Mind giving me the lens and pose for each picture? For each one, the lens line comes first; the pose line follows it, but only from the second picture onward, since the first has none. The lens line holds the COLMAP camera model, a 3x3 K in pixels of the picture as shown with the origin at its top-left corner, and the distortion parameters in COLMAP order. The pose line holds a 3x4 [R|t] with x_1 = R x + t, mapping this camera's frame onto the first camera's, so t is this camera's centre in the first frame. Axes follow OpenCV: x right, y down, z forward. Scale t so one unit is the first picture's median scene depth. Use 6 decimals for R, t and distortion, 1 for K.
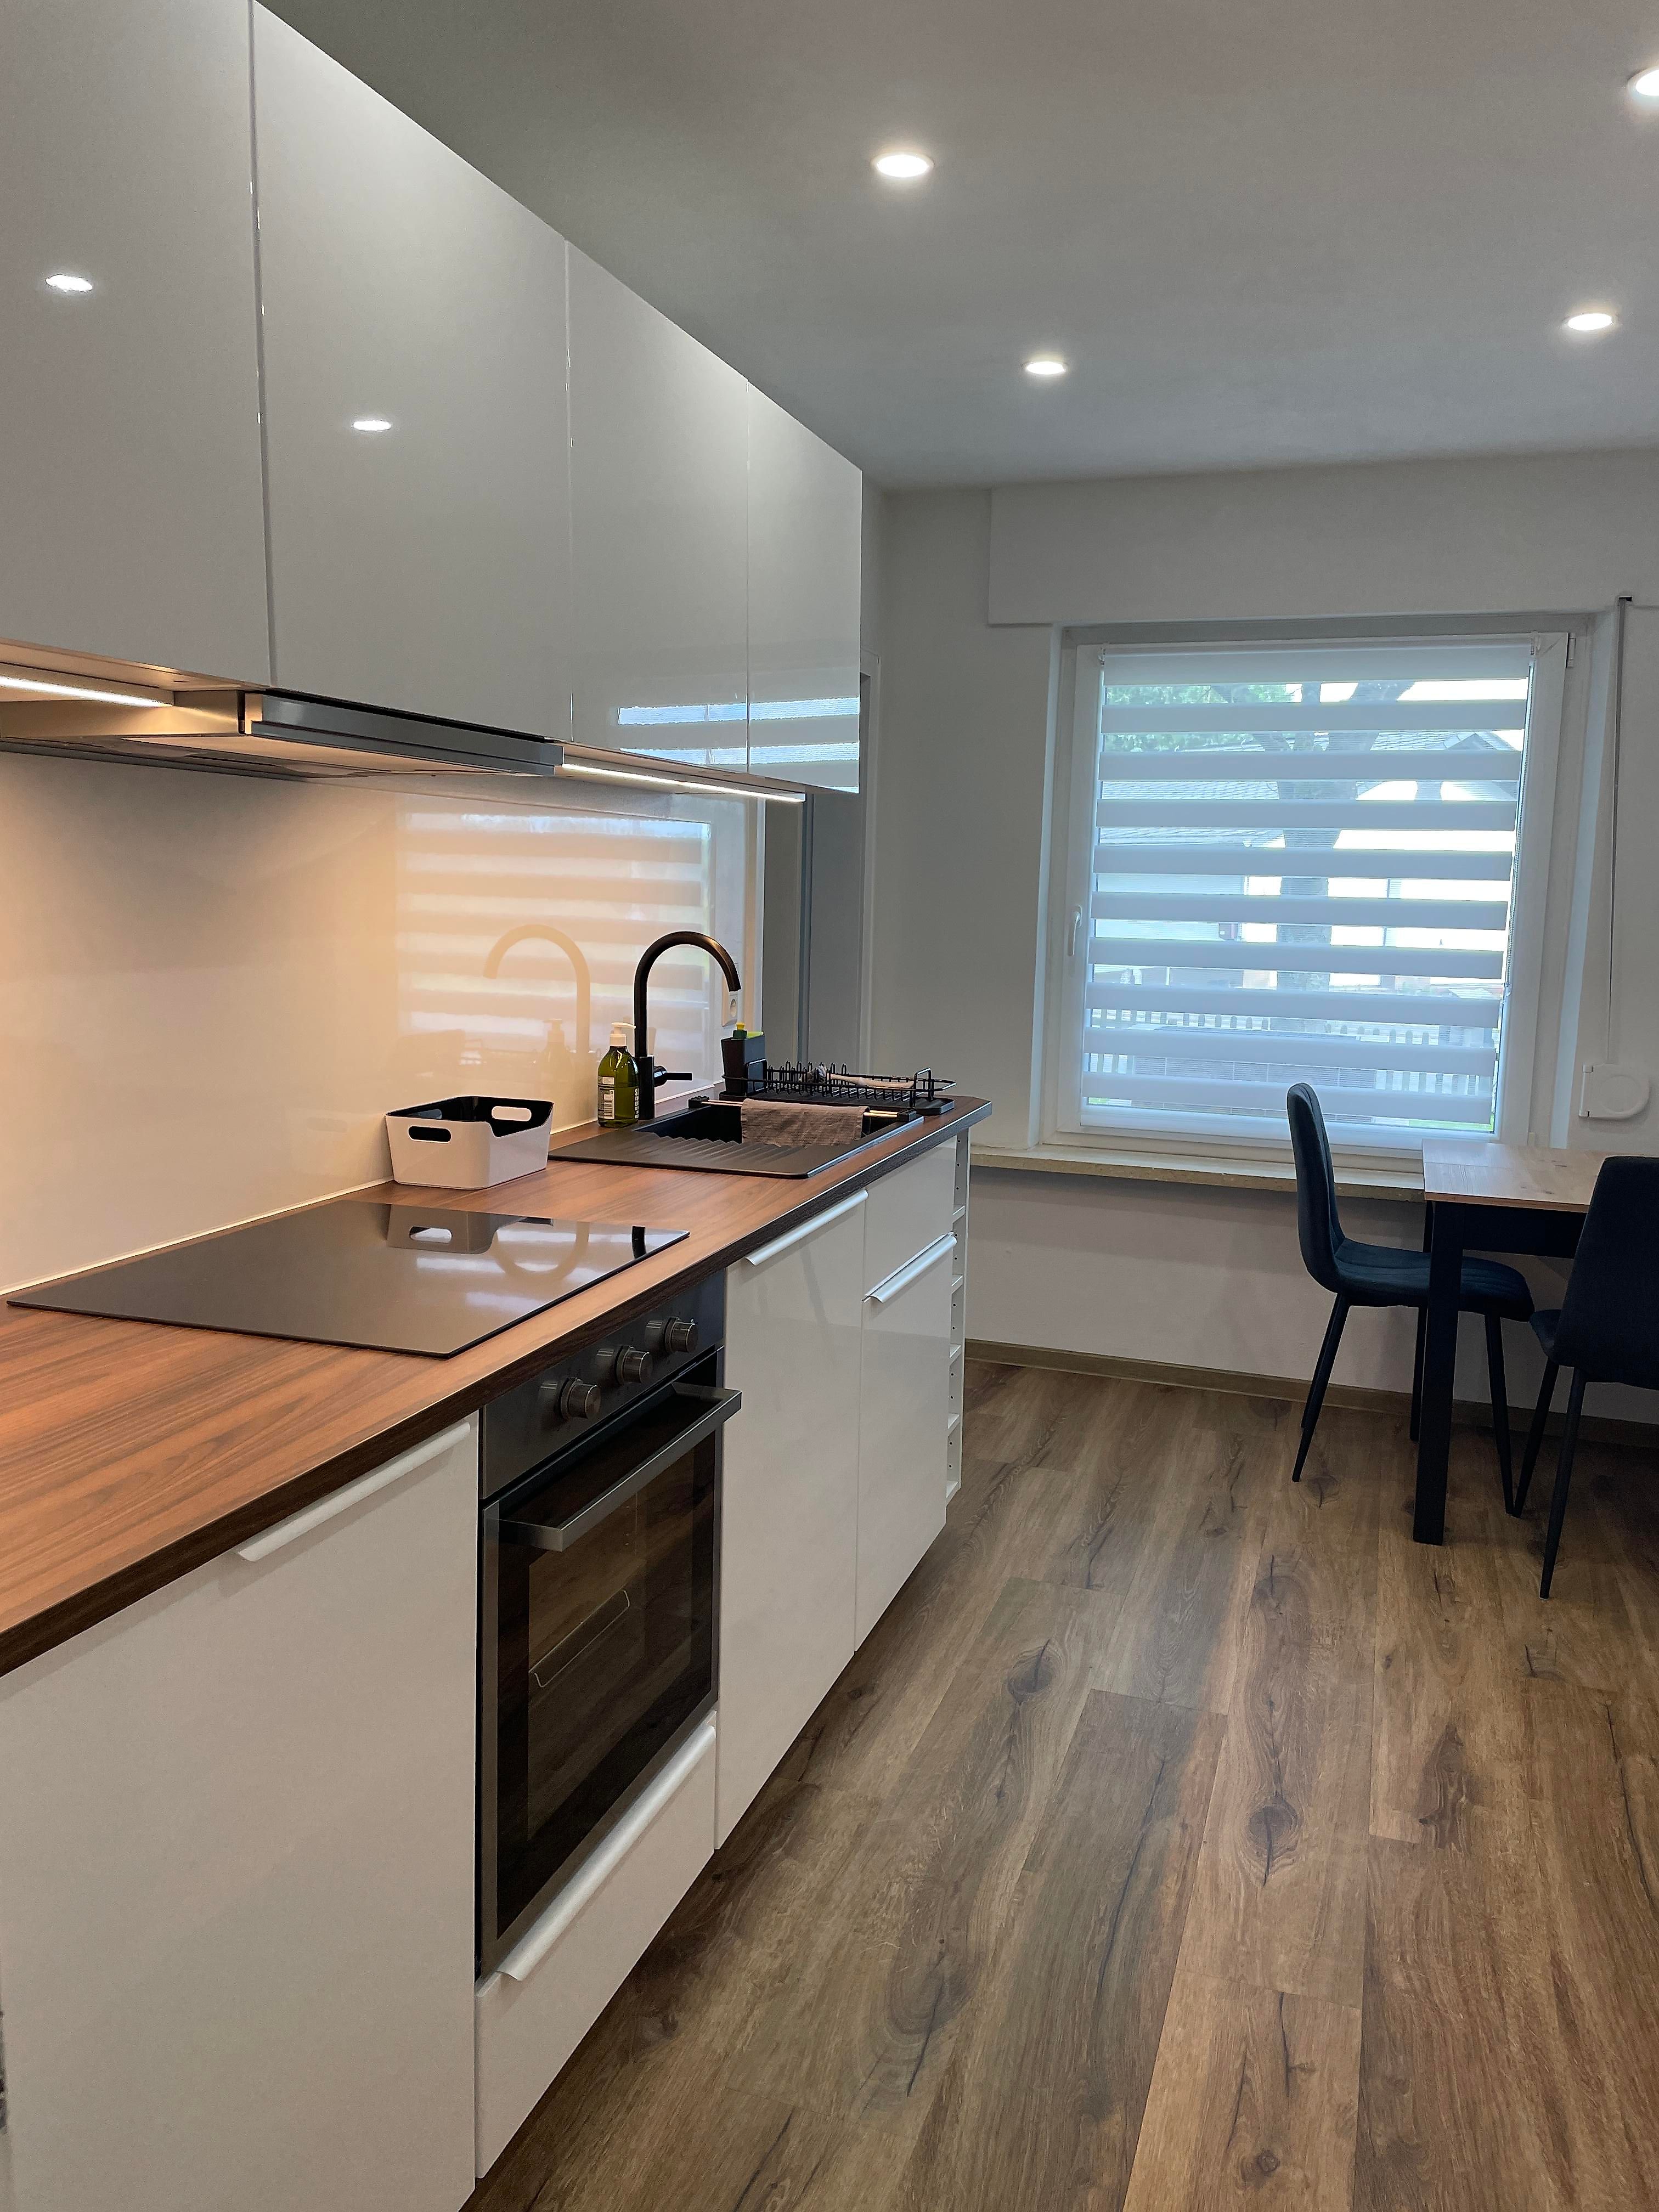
lens RADIAL K [[1661.8, 0, 830.1], [0, 1661.8, 1102.9], [0, 0, 1]] dist [-0.007413, -0.021970]
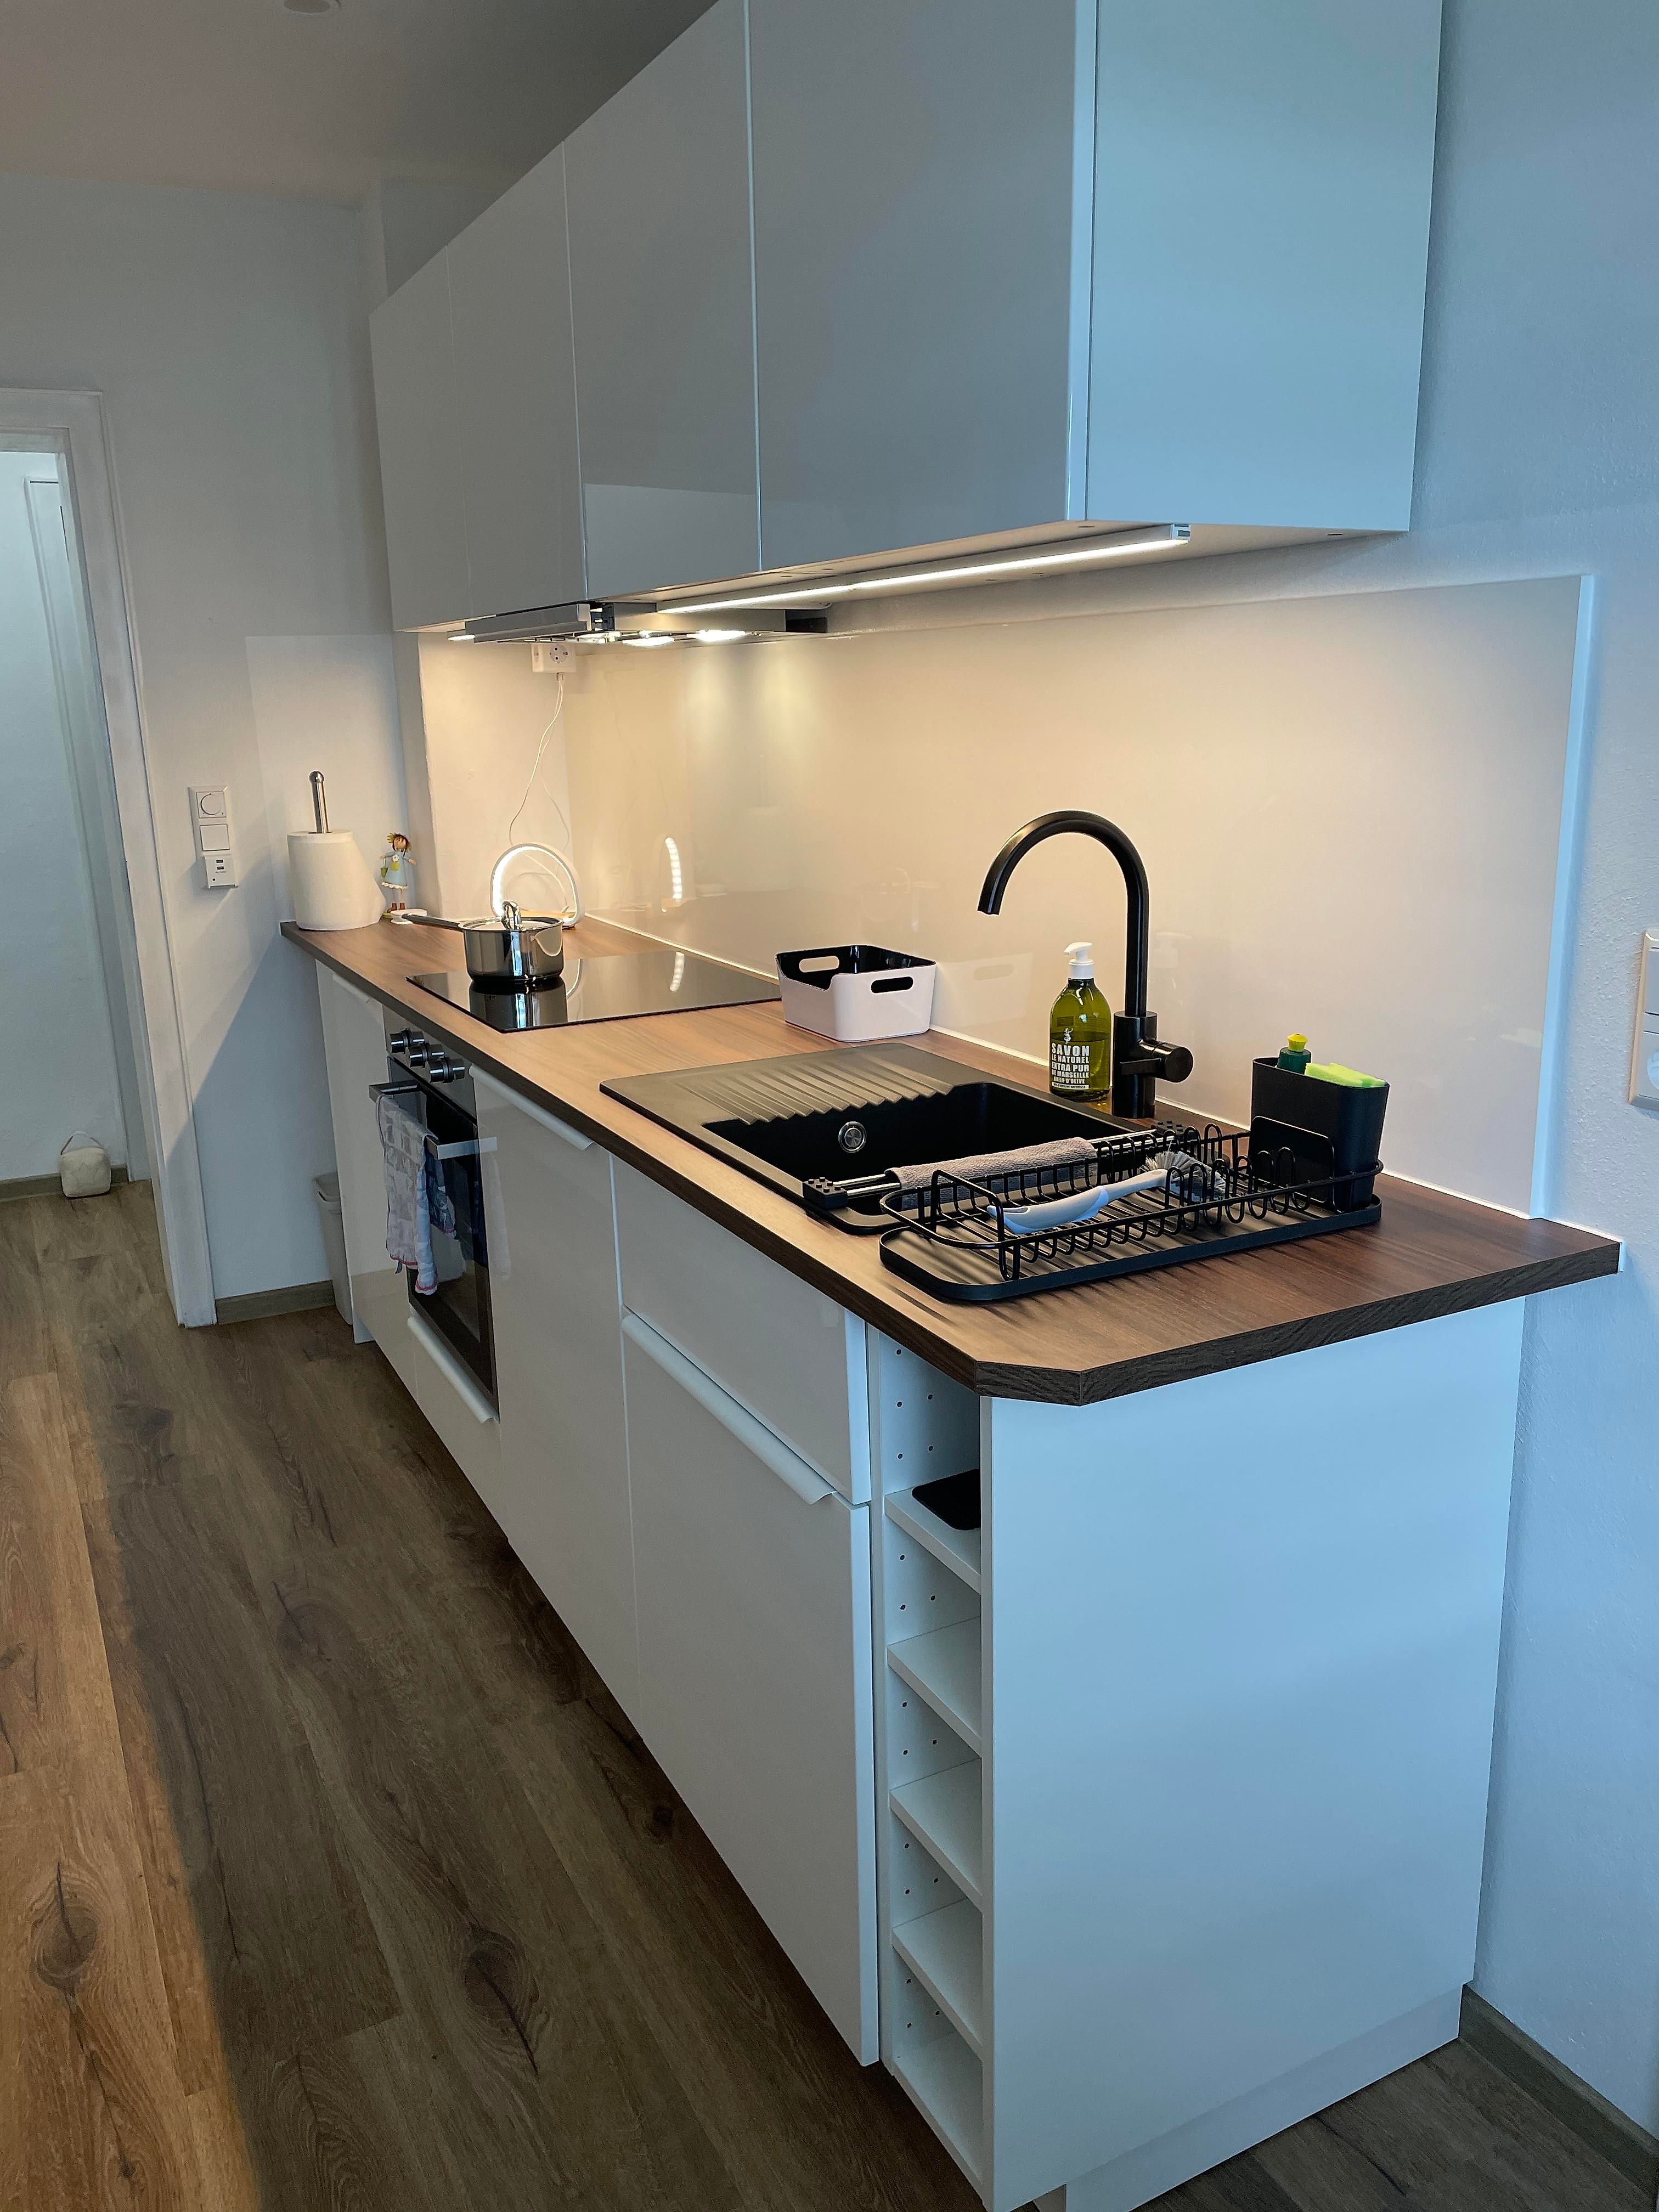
lens RADIAL K [[1661.8, 0, 835.8], [0, 1661.8, 1104.3], [0, 0, 1]] dist [-0.007413, -0.021970]
pose [[-0.689555, 0.181280, -0.701178, 0.522635], [-0.095578, 0.936920, 0.336222, -0.252608], [0.717899, 0.298861, -0.628732, 1.736946]]
